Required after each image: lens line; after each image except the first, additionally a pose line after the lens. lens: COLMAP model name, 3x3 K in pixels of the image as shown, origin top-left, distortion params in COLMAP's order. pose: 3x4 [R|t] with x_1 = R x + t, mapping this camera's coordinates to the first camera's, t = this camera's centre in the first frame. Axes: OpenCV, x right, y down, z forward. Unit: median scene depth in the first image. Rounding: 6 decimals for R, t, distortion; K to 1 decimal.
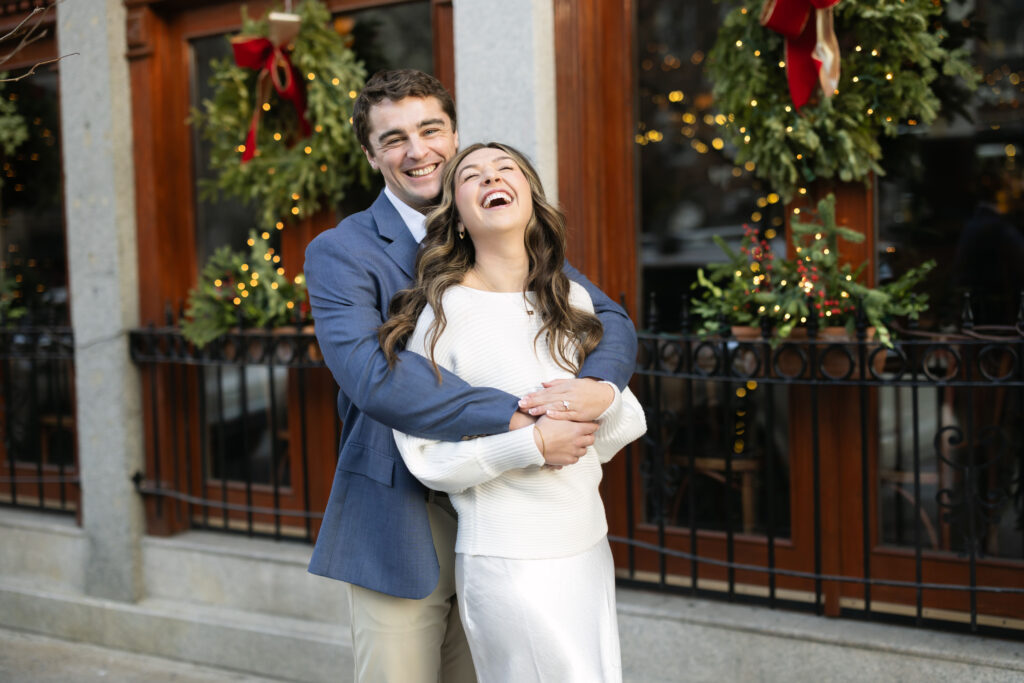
lens RADIAL K [[1514.7, 0, 513.4], [0, 1514.7, 325.2], [0, 0, 1]] dist [-0.004920, 0.104633]
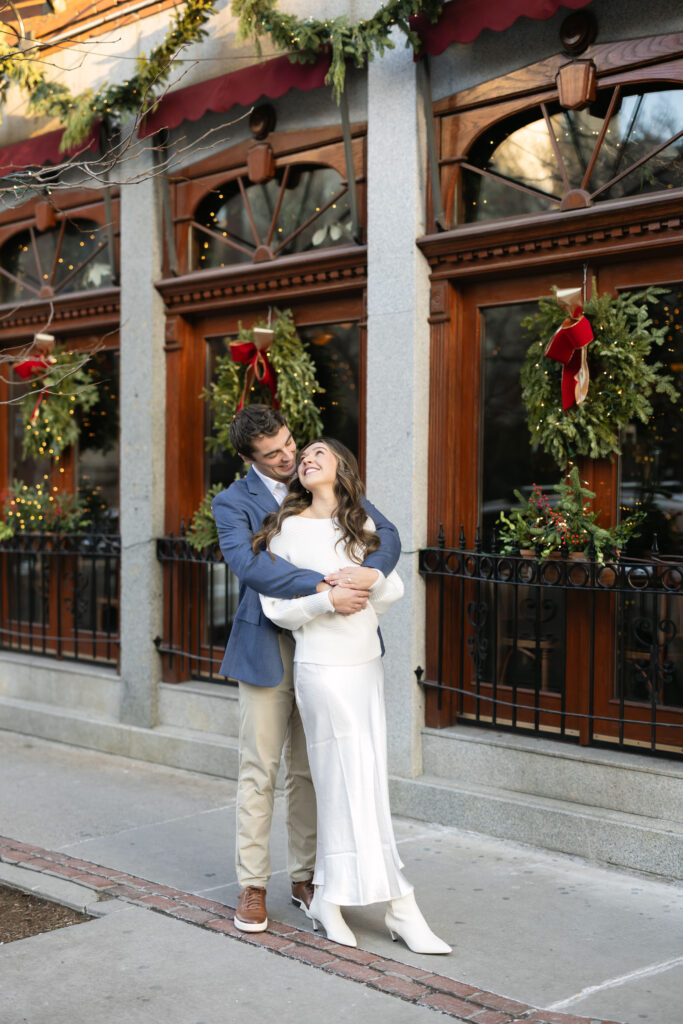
lens RADIAL K [[1514.7, 0, 341.5], [0, 1514.7, 512.0], [0, 0, 1]] dist [-0.004920, 0.104633]
pose [[0.985334, 0.041587, -0.165493, 0.176348], [-0.046641, 0.998553, -0.026770, 0.010147], [0.164140, 0.034096, 0.985848, -0.441674]]
